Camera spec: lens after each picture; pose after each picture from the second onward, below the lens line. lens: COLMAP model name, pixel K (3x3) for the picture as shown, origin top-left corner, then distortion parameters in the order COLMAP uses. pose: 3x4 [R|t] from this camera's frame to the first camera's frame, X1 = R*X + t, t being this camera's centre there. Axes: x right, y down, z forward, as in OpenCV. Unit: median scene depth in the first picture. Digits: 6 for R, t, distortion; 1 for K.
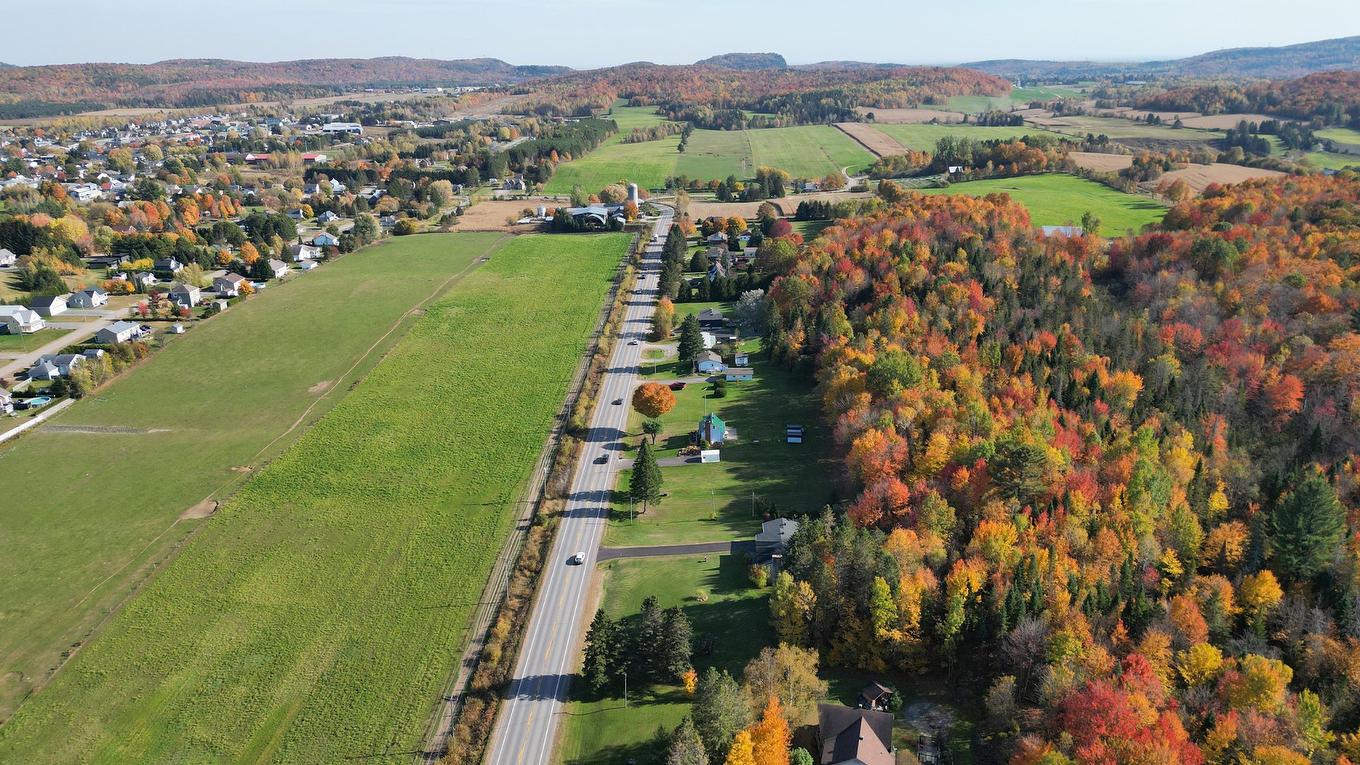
lens RADIAL K [[945.2, 0, 680.0], [0, 945.2, 382.5], [0, 0, 1]] dist [0.043890, -0.042462]
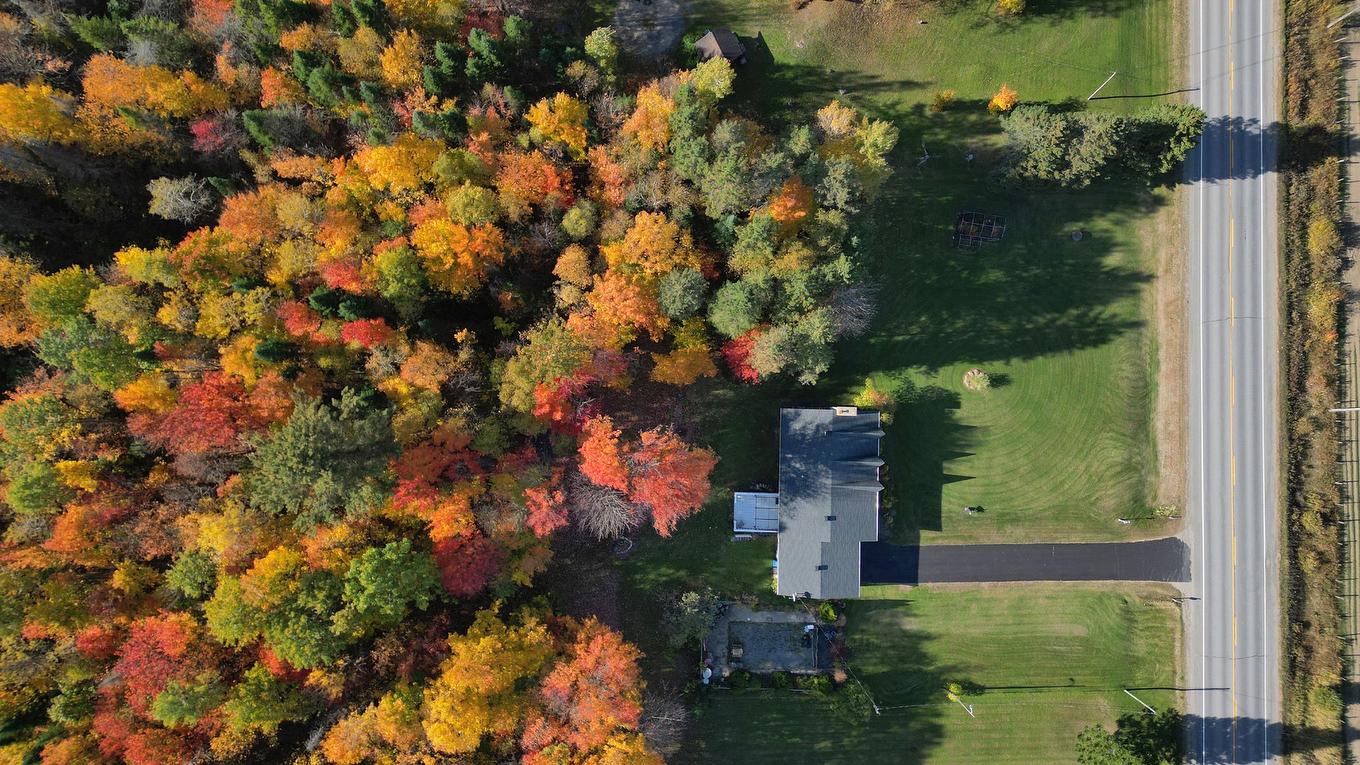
lens RADIAL K [[945.2, 0, 680.0], [0, 945.2, 382.5], [0, 0, 1]] dist [0.043890, -0.042462]
pose [[-0.999433, 0.005736, 0.033172, 0.192213], [0.030030, -0.293419, 0.955512, -0.332994], [0.015214, 0.955967, 0.293080, 0.902603]]
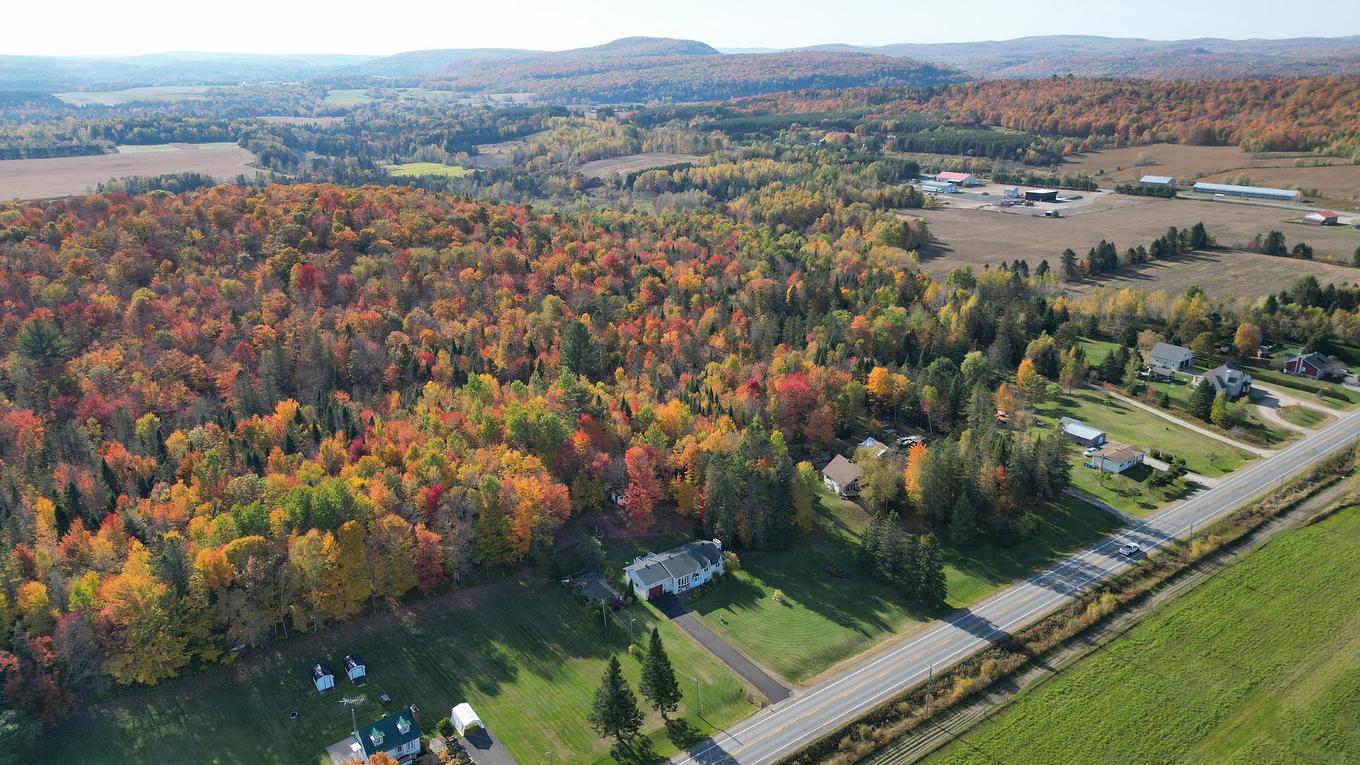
lens RADIAL K [[945.2, 0, 680.0], [0, 945.2, 382.5], [0, 0, 1]] dist [0.043890, -0.042462]
pose [[-0.621362, -0.249664, 0.742682, -0.655043], [0.257576, 0.830104, 0.494552, -0.531322], [-0.739975, 0.498593, -0.451488, 1.533775]]
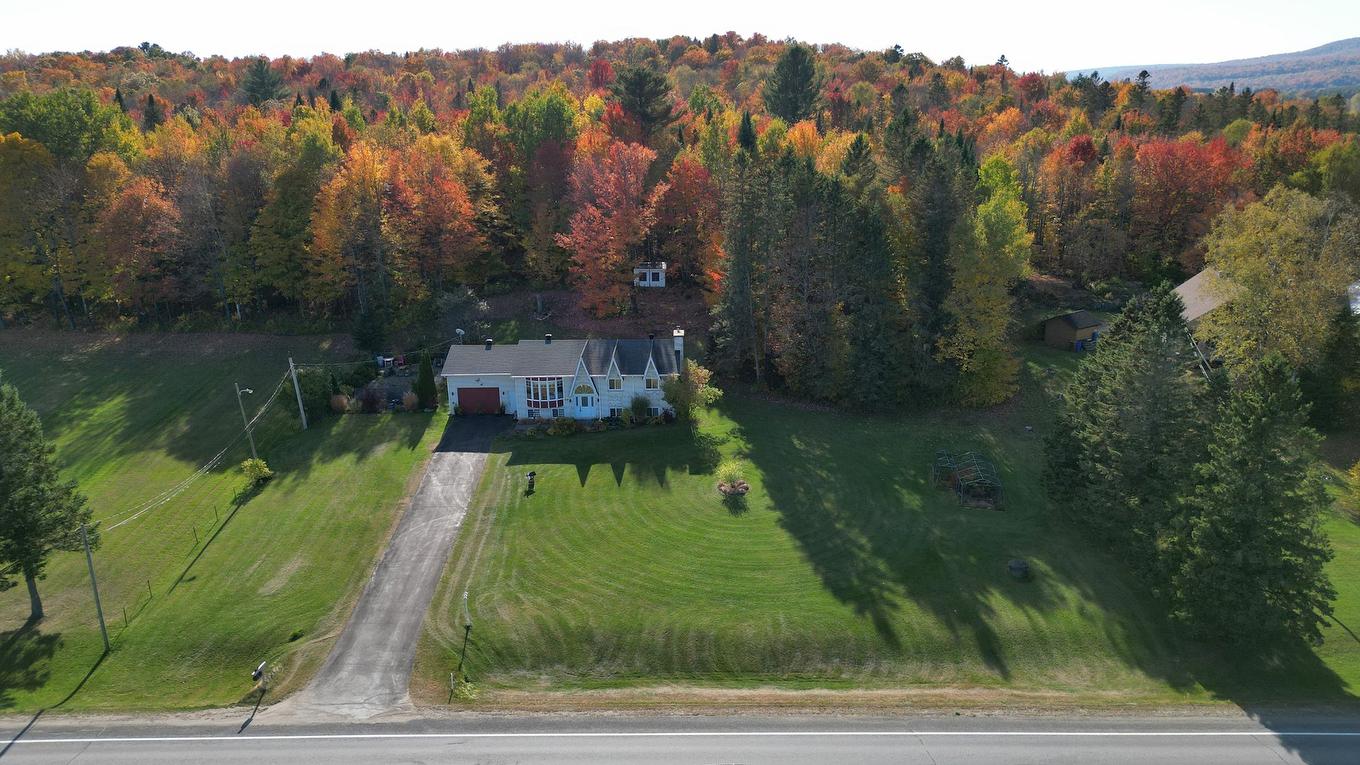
lens RADIAL K [[945.2, 0, 680.0], [0, 945.2, 382.5], [0, 0, 1]] dist [0.043890, -0.042462]
pose [[-0.026433, -0.284803, 0.958221, -0.326556], [0.344897, 0.897099, 0.276151, 0.096387], [-0.938268, 0.337787, 0.074515, 1.058276]]
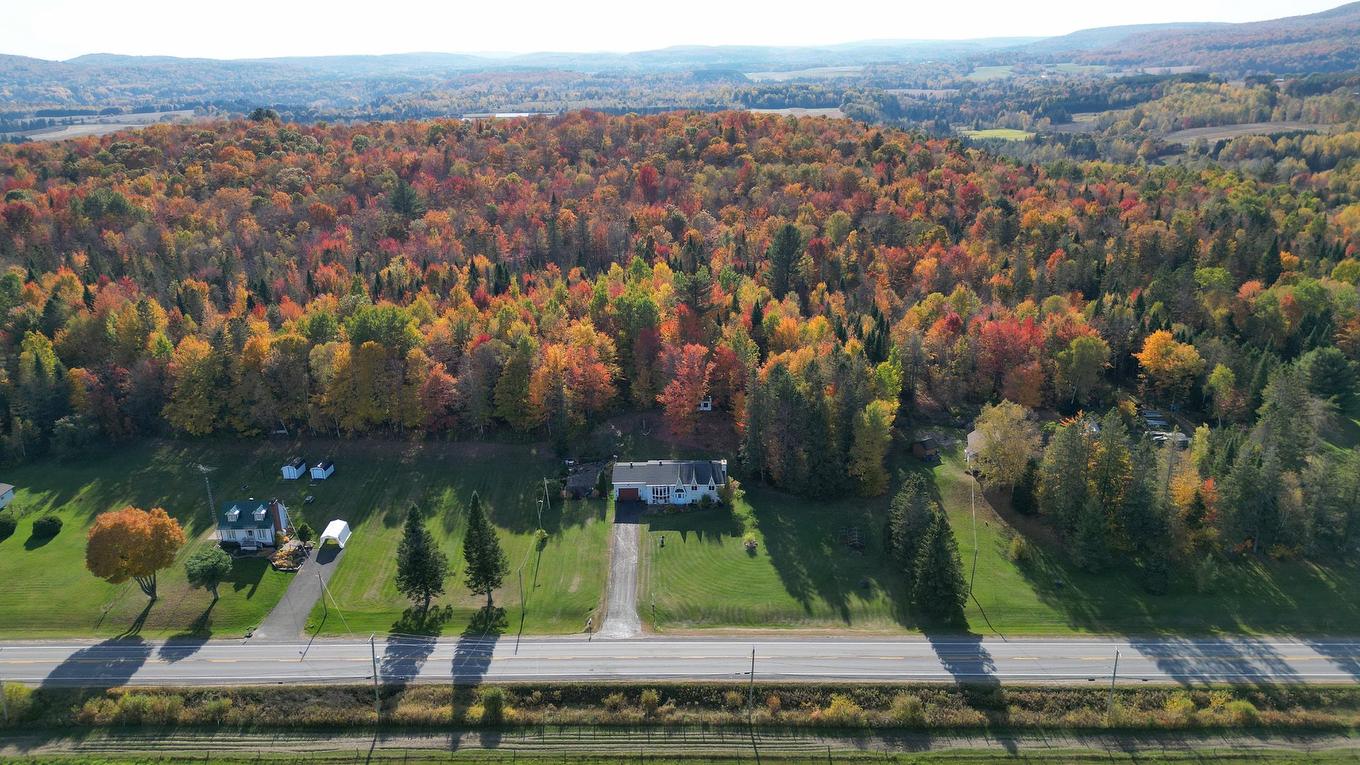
lens RADIAL K [[945.2, 0, 680.0], [0, 945.2, 382.5], [0, 0, 1]] dist [0.043890, -0.042462]
pose [[-0.016710, -0.326669, 0.944991, -0.743886], [0.345737, 0.884934, 0.312022, -0.176063], [-0.938183, 0.331932, 0.098154, 1.007671]]
